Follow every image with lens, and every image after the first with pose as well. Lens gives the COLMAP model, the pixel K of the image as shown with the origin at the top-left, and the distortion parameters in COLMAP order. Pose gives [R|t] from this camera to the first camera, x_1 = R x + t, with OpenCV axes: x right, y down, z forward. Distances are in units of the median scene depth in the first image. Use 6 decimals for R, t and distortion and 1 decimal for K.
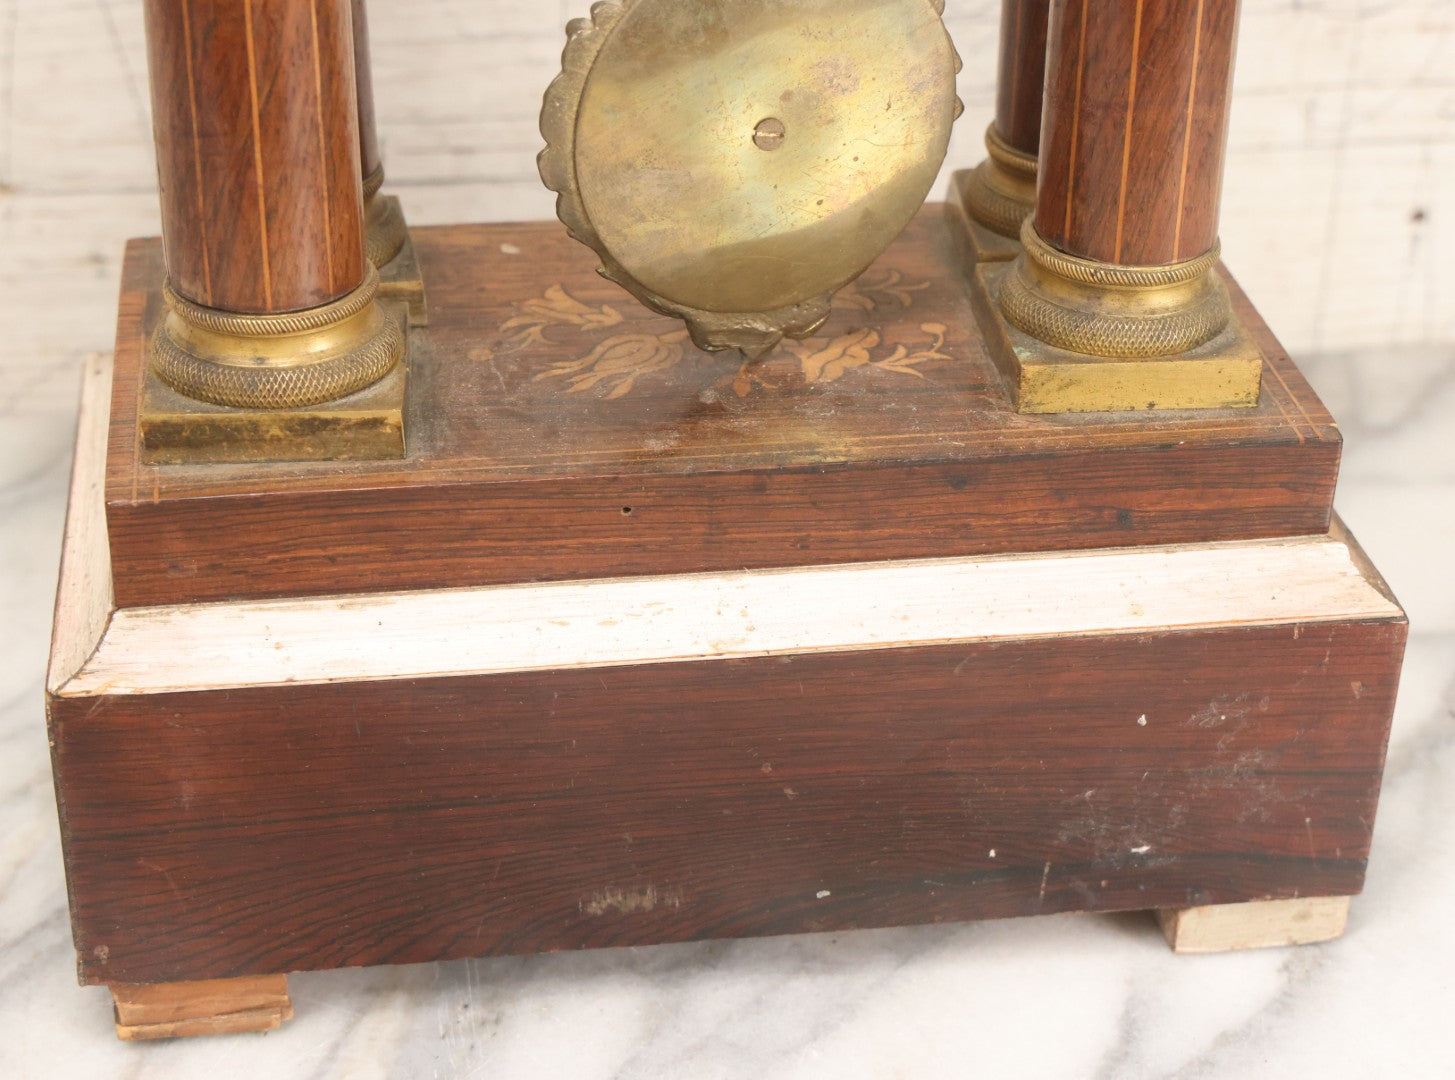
lens RADIAL K [[2590.3, 0, 726.9], [0, 2590.3, 586.1], [0, 0, 1]] dist [0.082760, 0.093535]
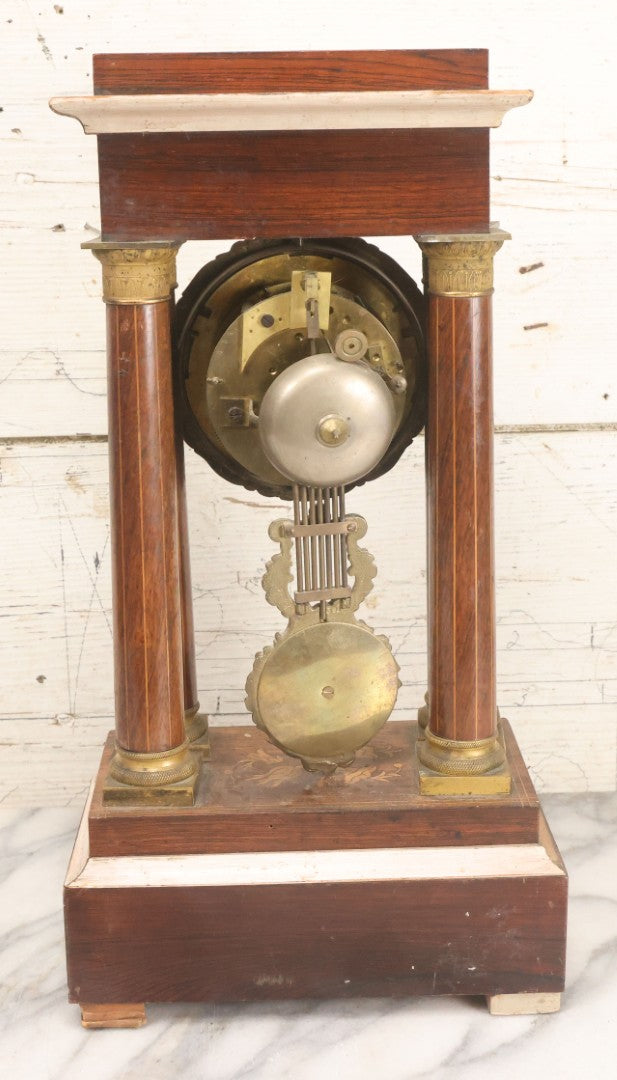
lens RADIAL K [[1543.3, 0, 308.0], [0, 1543.3, 472.6], [0, 0, 1]] dist [-0.046271, -0.049360]
pose [[0.990778, -0.011575, -0.134996, 0.217095], [-0.032000, 0.948167, -0.316158, 0.125683], [0.131658, 0.317563, 0.939053, -0.629284]]
